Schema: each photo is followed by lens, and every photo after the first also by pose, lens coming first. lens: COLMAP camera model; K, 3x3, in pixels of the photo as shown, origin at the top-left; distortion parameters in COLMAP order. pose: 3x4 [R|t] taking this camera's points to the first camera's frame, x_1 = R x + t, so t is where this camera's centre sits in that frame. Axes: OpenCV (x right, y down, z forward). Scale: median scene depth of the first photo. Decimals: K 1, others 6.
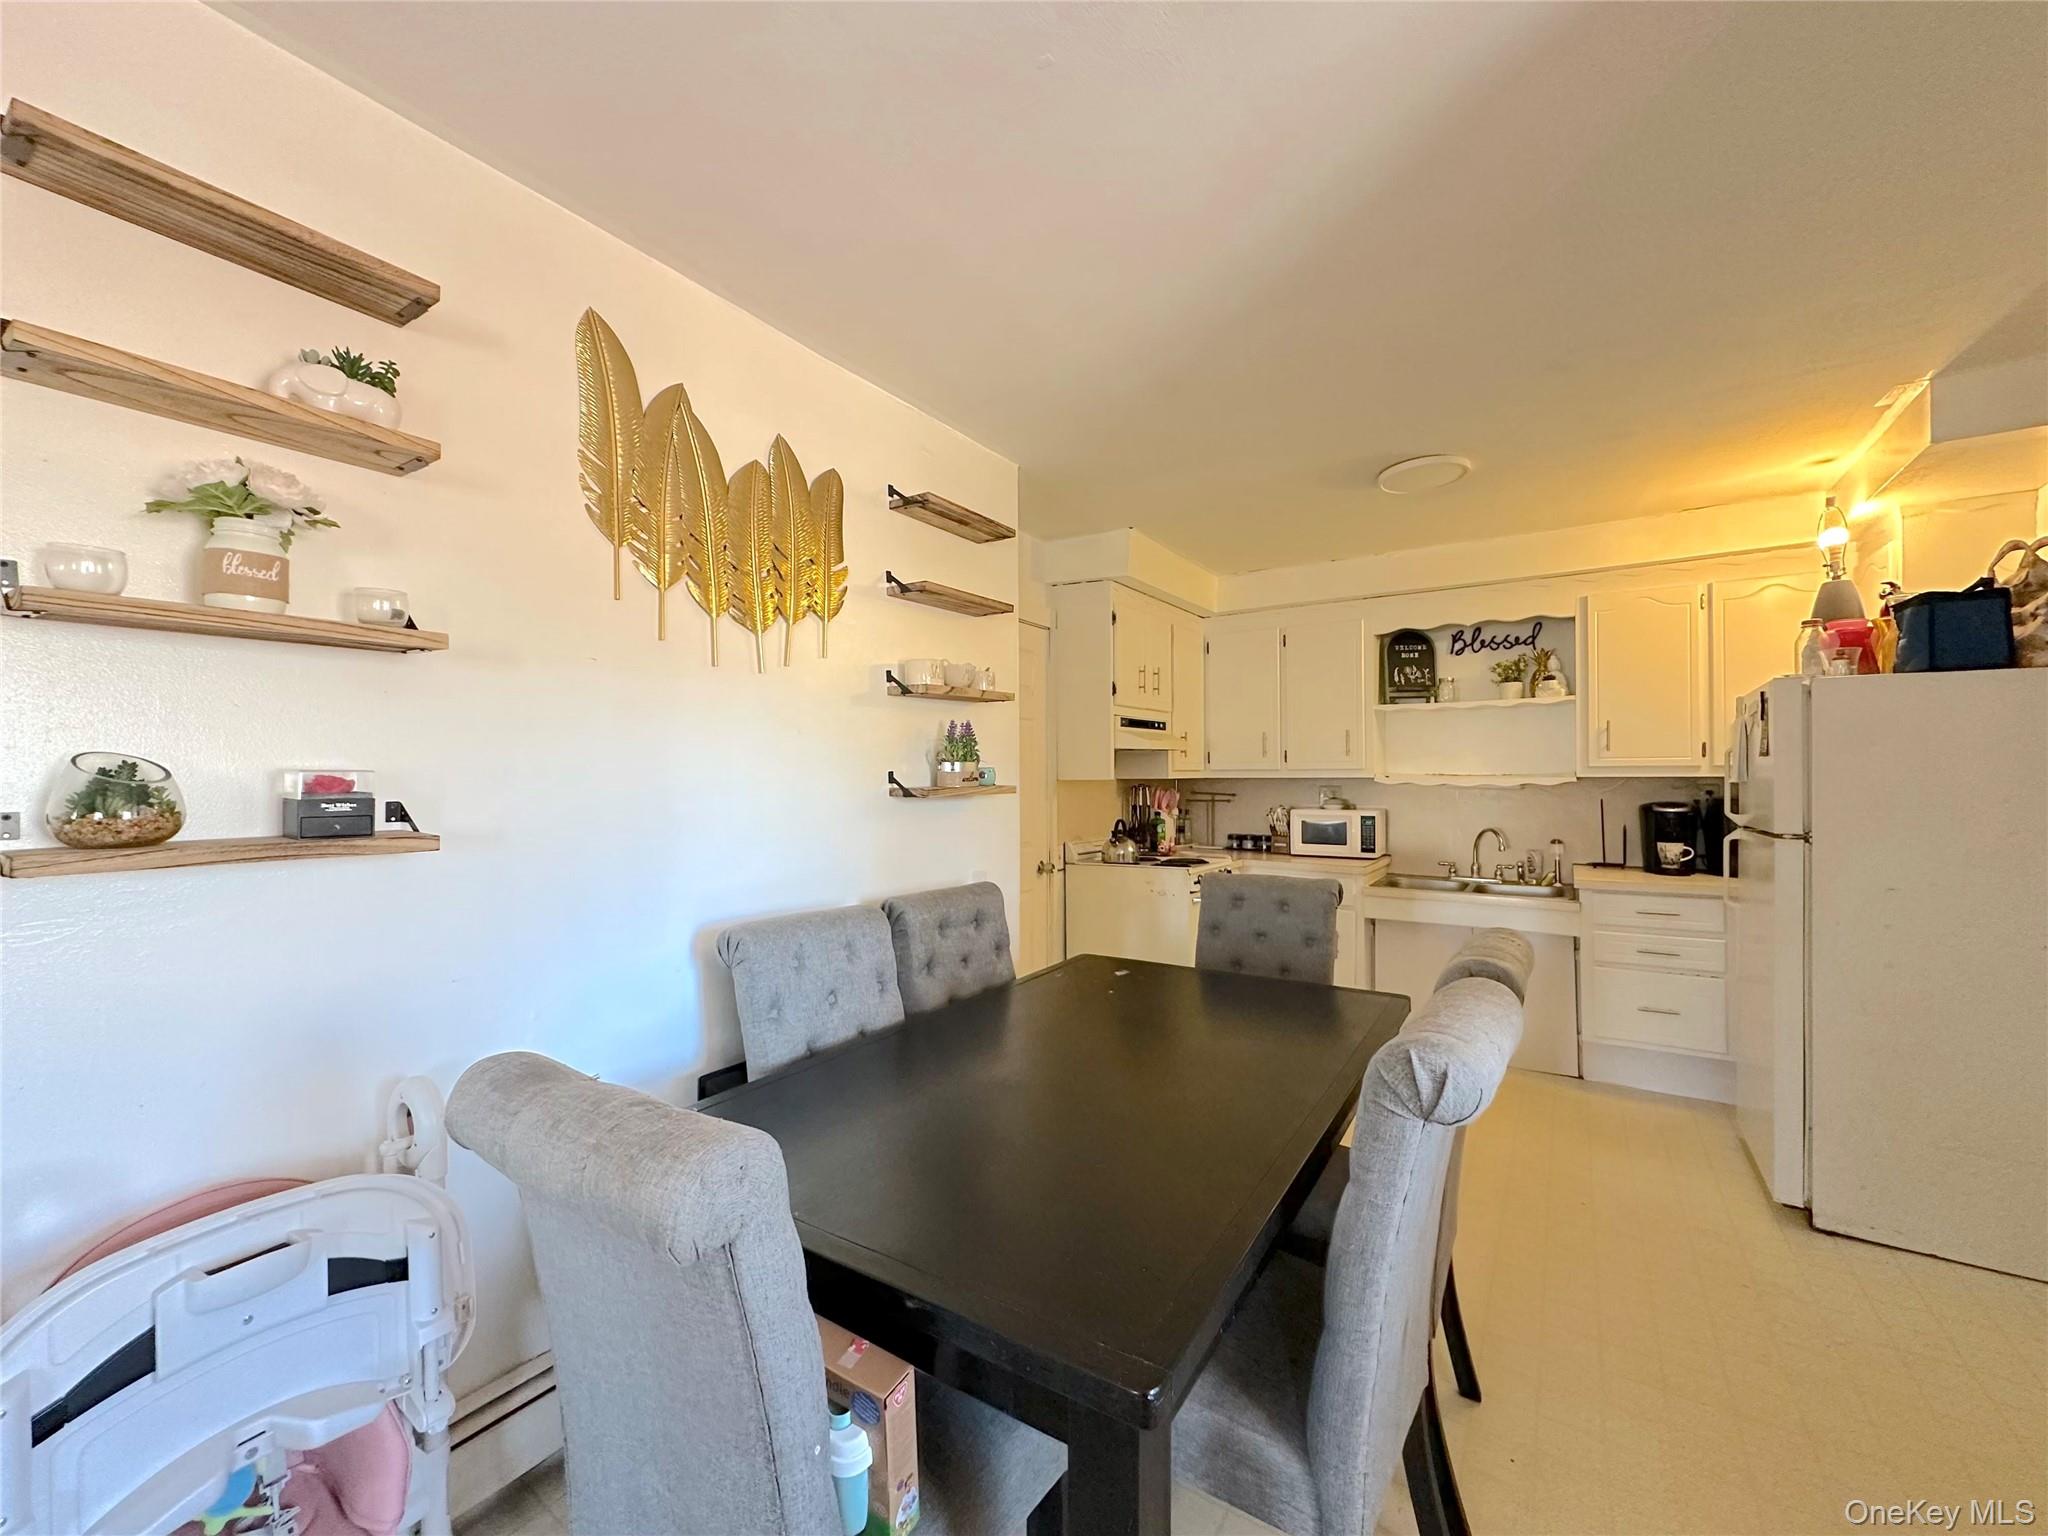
lens RADIAL K [[817.3, 0, 1024.0], [0, 817.3, 768.0], [0, 0, 1]] dist [0.001674, 0.000055]
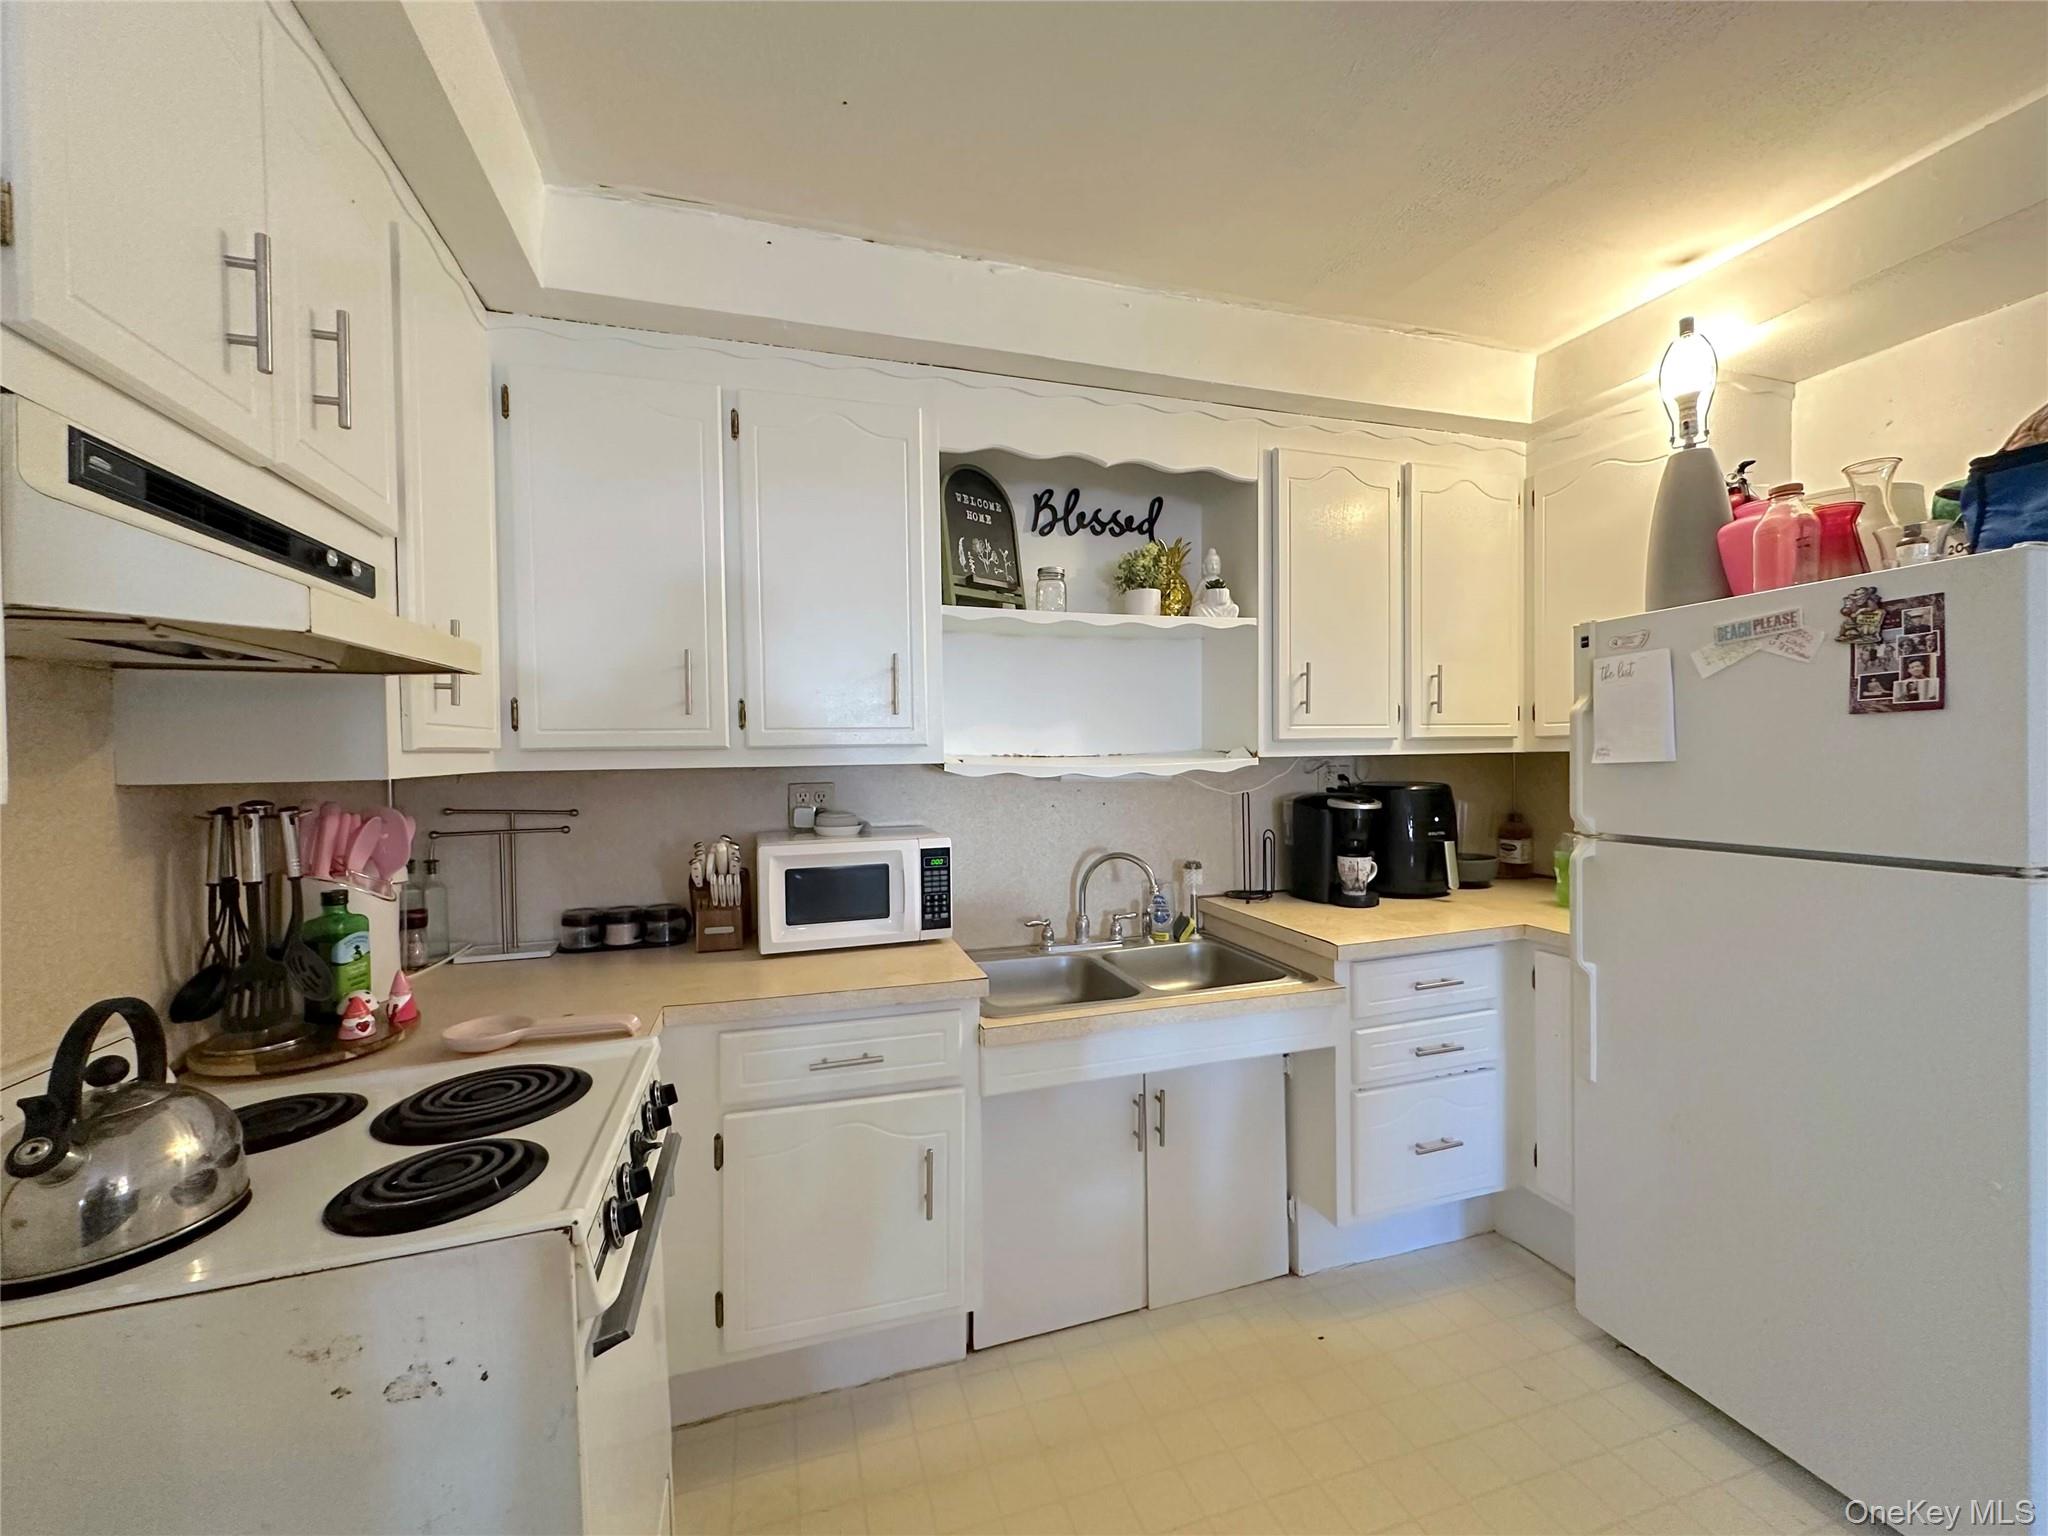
lens RADIAL K [[817.3, 0, 1024.0], [0, 817.3, 768.0], [0, 0, 1]] dist [0.001674, 0.000055]
pose [[0.628206, -0.021049, 0.777762, 0.105910], [0.004242, 0.999712, 0.023630, 0.003887], [-0.778036, -0.011546, 0.628114, 0.722055]]
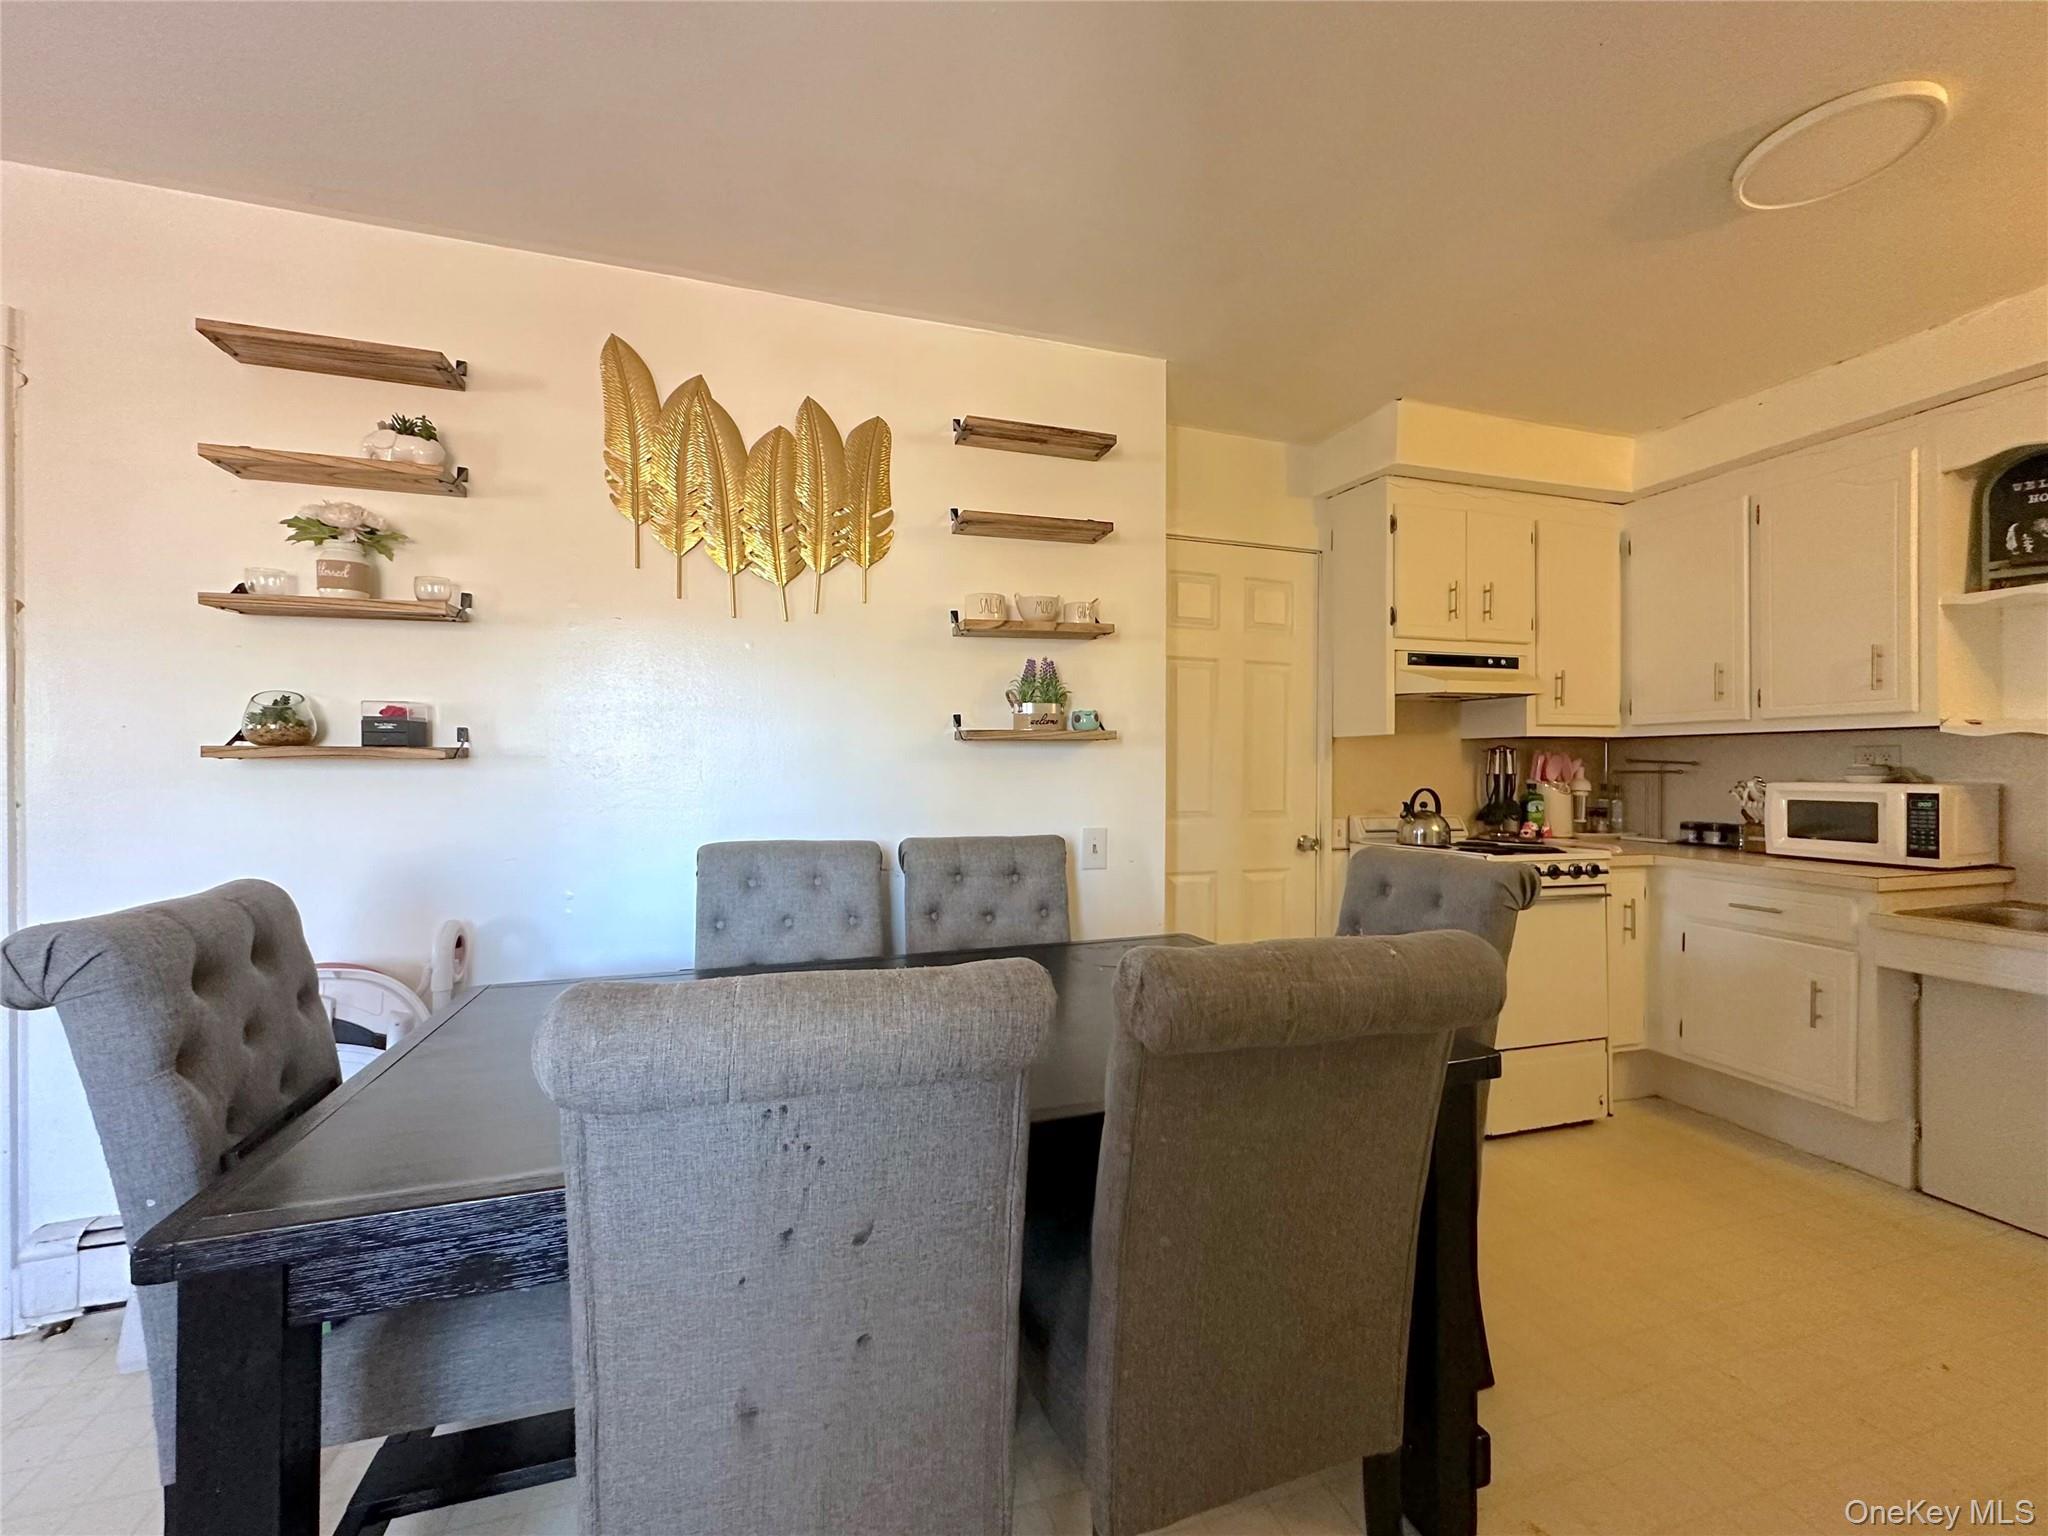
lens RADIAL K [[824.8, 0, 1024.0], [0, 824.8, 768.0], [0, 0, 1]] dist [0.002473, 0.000271]
pose [[0.783066, 0.002917, -0.621932, 0.307969], [0.003964, 0.999945, 0.009682, 0.035169], [0.621927, -0.010047, 0.783011, 0.168263]]
